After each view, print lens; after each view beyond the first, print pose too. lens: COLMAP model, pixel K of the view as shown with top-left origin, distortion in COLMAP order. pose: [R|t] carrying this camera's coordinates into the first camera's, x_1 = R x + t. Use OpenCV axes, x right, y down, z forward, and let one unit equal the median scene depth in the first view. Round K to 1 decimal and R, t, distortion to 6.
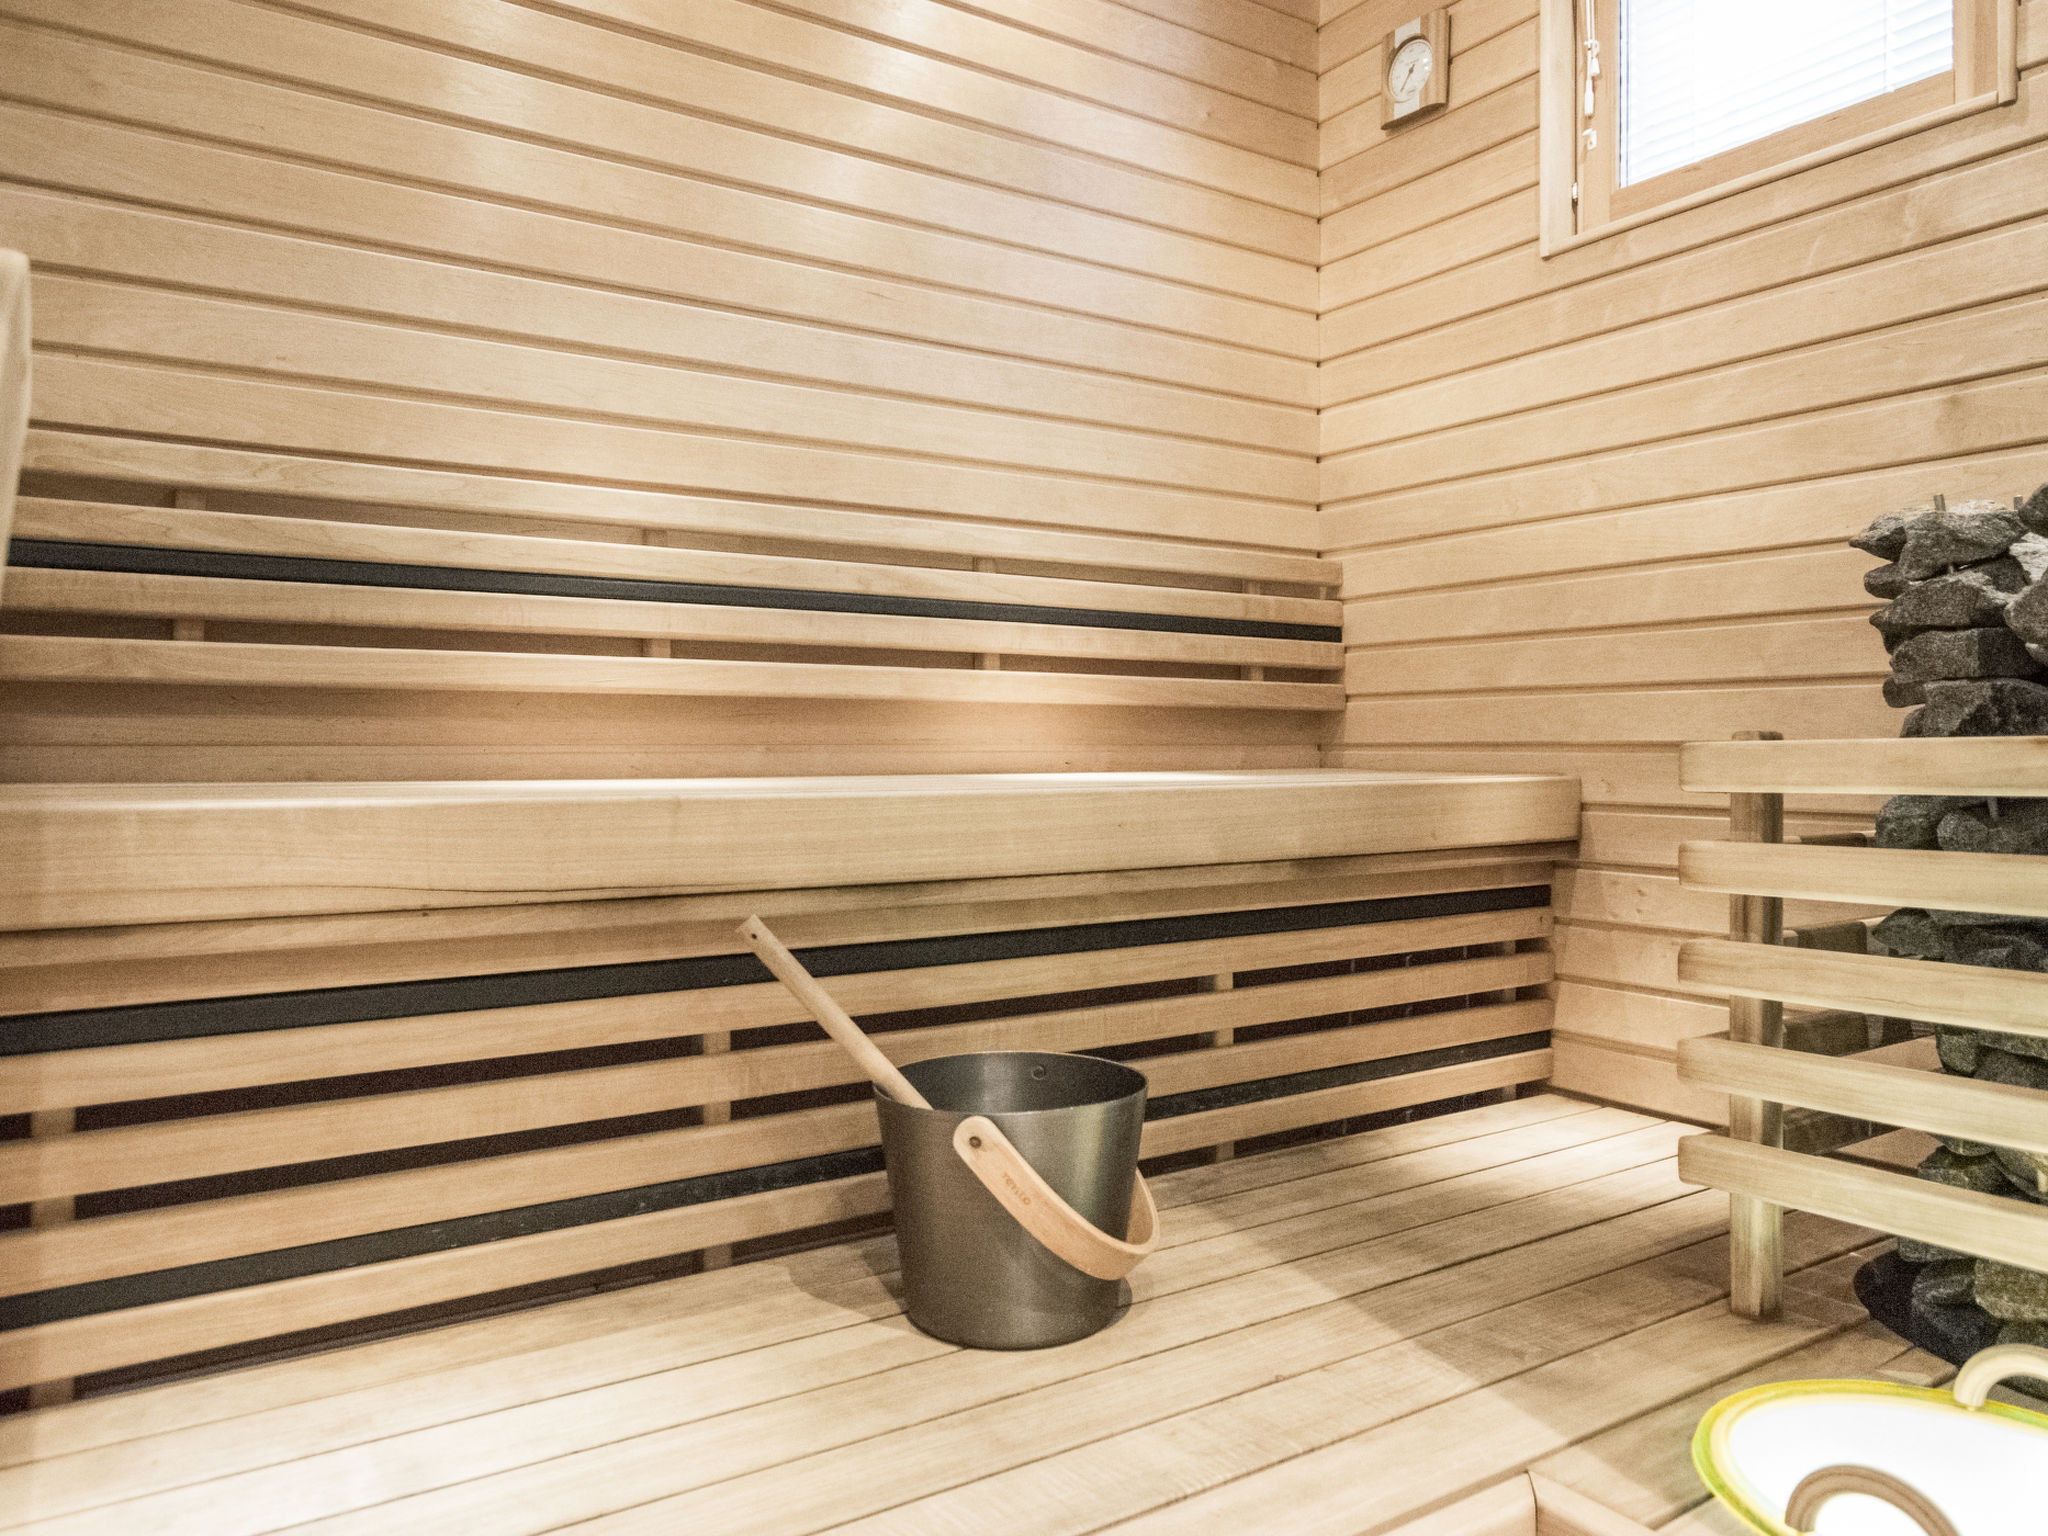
lens RADIAL K [[1355.9, 0, 1035.3], [0, 1355.9, 763.2], [0, 0, 1]] dist [-0.019355, 0.019386]
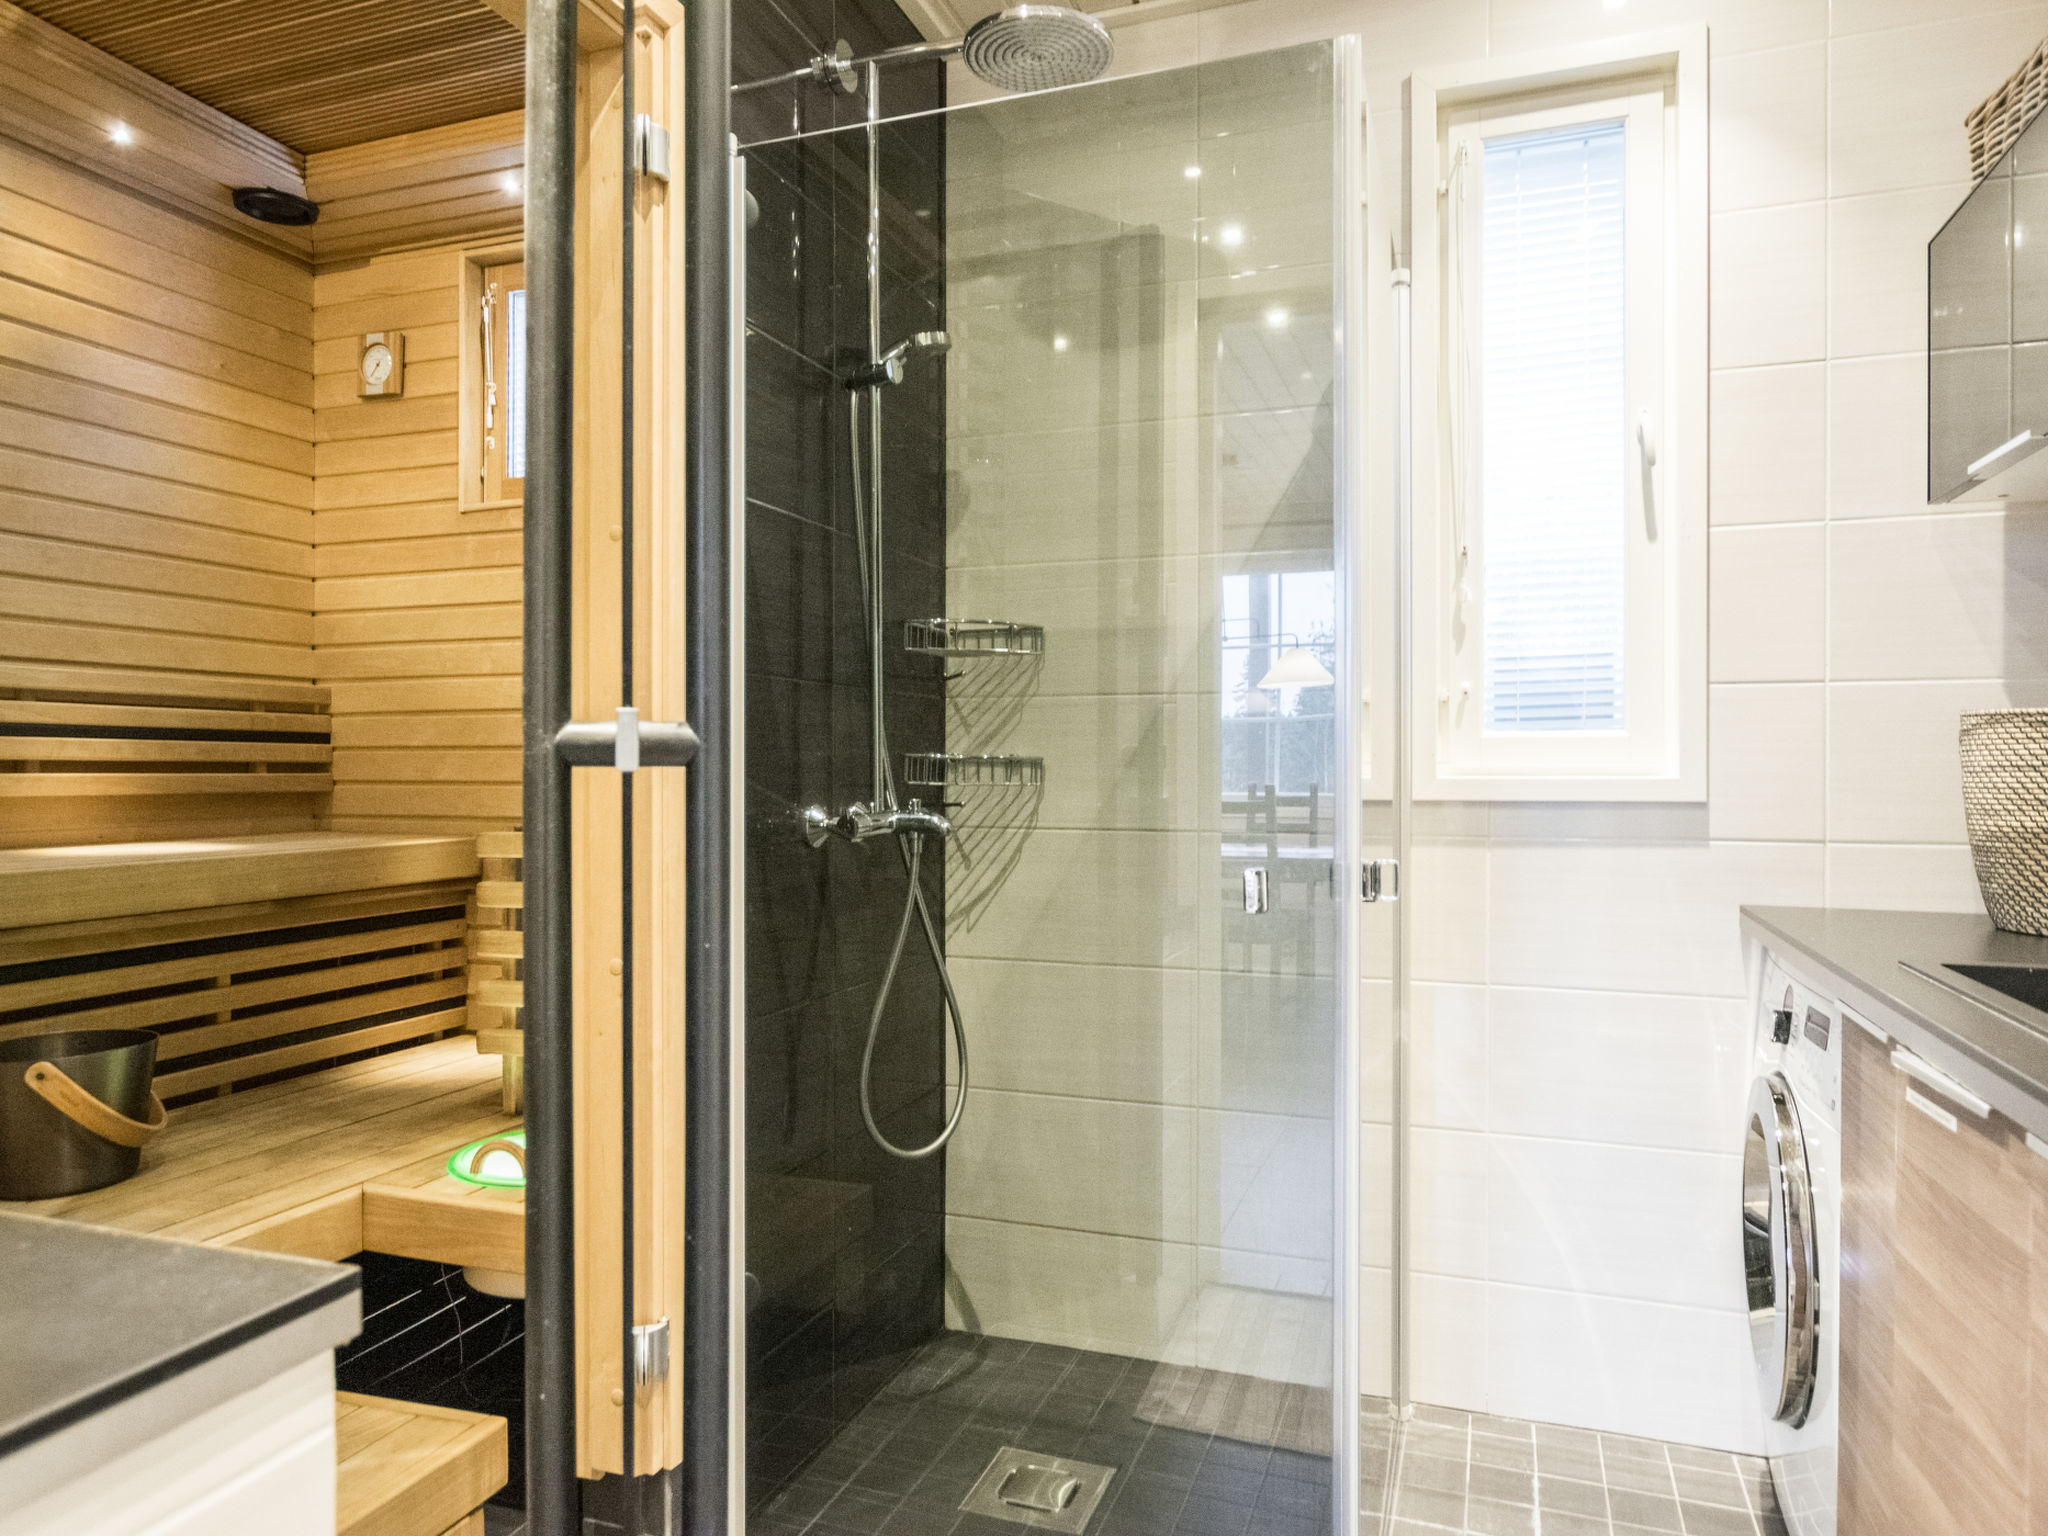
lens RADIAL K [[1355.9, 0, 1035.3], [0, 1355.9, 763.2], [0, 0, 1]] dist [-0.019355, 0.019386]
pose [[0.805903, -0.002242, 0.592043, -0.022590], [0.007099, 0.999958, -0.005876, -0.061431], [-0.592005, 0.008939, 0.805885, -0.671708]]
